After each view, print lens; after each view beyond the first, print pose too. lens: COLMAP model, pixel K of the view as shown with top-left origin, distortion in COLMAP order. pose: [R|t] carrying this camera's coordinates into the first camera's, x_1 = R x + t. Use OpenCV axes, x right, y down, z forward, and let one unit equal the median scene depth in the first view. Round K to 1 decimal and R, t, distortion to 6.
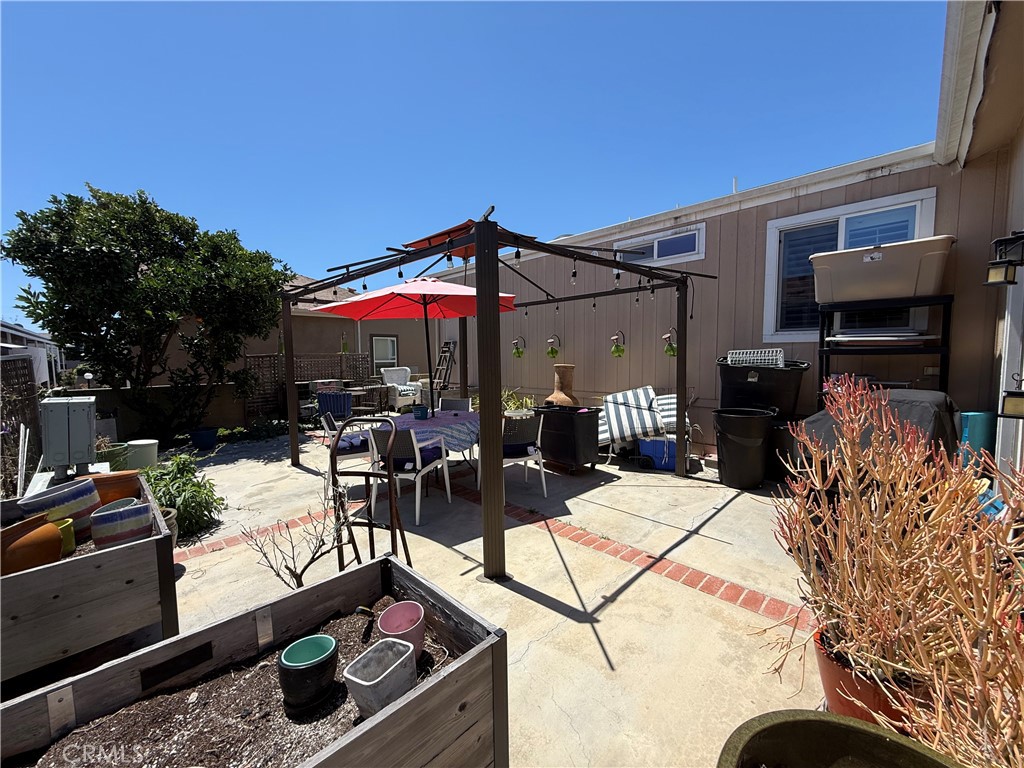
lens RADIAL K [[409.0, 0, 513.4], [0, 409.0, 380.6], [0, 0, 1]] dist [-0.001959, -0.000024]
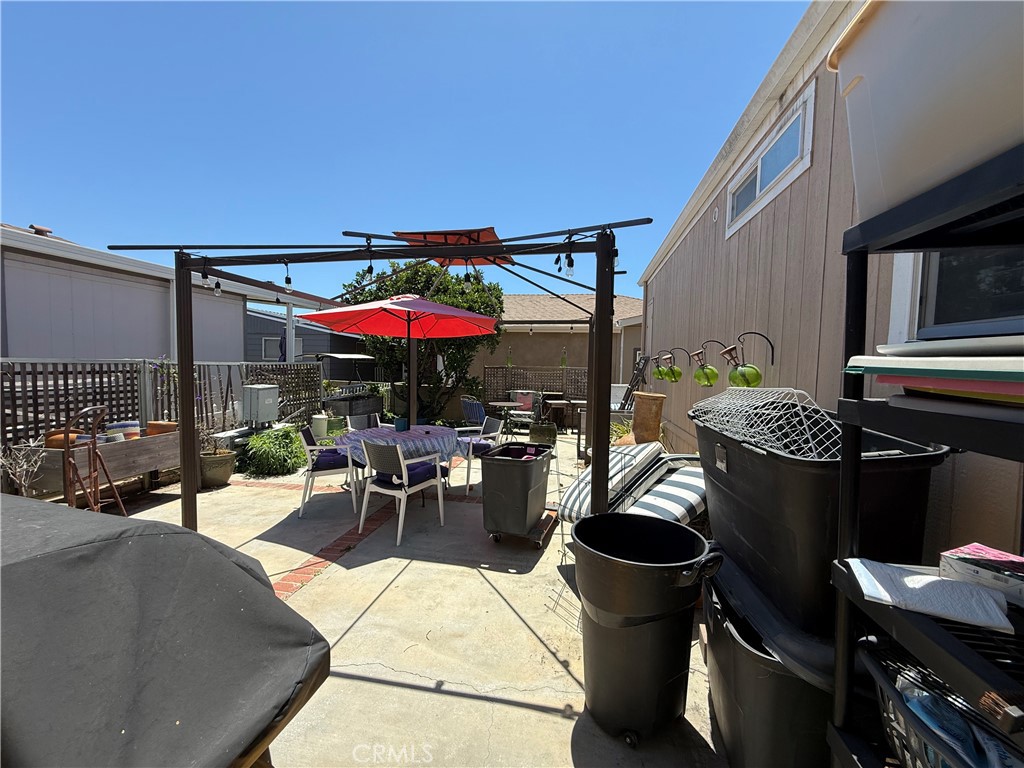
lens RADIAL K [[409.0, 0, 511.0], [0, 409.0, 388.2], [0, 0, 1]] dist [-0.001959, -0.000024]
pose [[0.564208, 0.074213, -0.822290, 0.838126], [-0.088183, 0.995672, 0.029356, -0.074626], [0.820910, 0.055949, 0.568311, 0.673355]]
